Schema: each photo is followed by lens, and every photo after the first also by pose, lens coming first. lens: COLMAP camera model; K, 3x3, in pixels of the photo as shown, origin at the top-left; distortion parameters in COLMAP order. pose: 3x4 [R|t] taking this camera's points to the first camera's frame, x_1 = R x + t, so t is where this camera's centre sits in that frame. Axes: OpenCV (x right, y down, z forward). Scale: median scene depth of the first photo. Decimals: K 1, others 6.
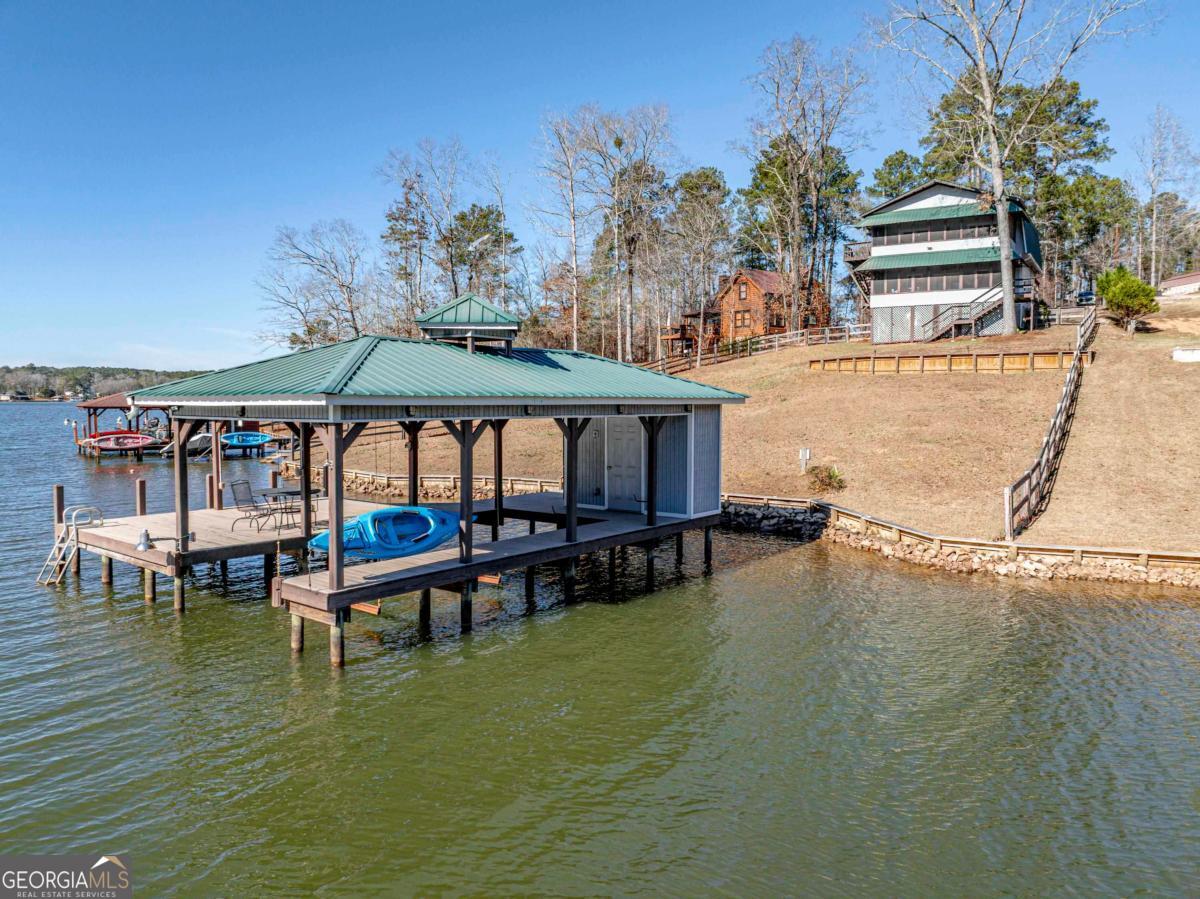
lens RADIAL K [[850.2, 0, 602.3], [0, 850.2, 448.0], [0, 0, 1]] dist [-0.029807, -0.007151]
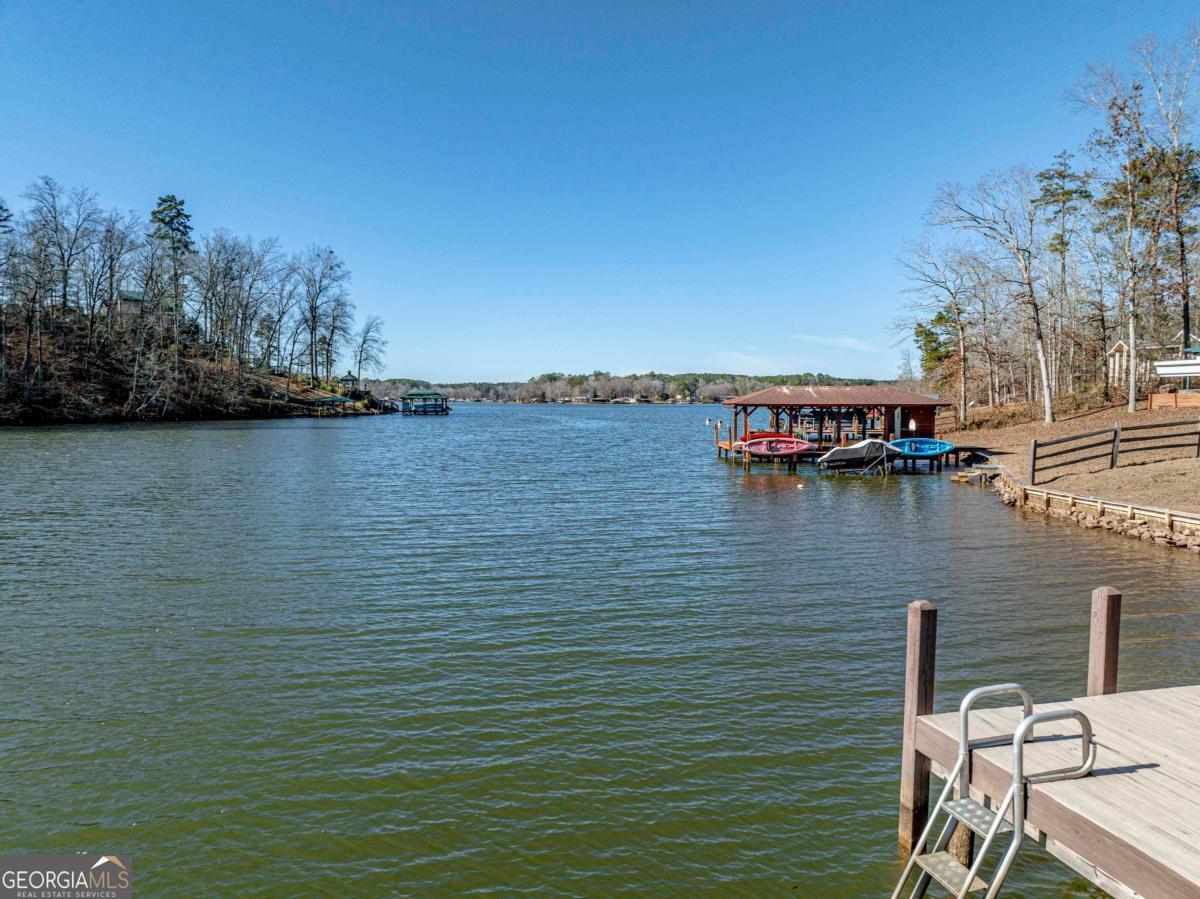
lens RADIAL K [[850.2, 0, 597.6], [0, 850.2, 451.3], [0, 0, 1]] dist [-0.029807, -0.007151]
pose [[0.790129, 0.032778, -0.612063, -0.133326], [-0.032304, 0.999408, 0.011820, -0.004766], [0.612088, 0.010433, 0.790721, 0.156663]]
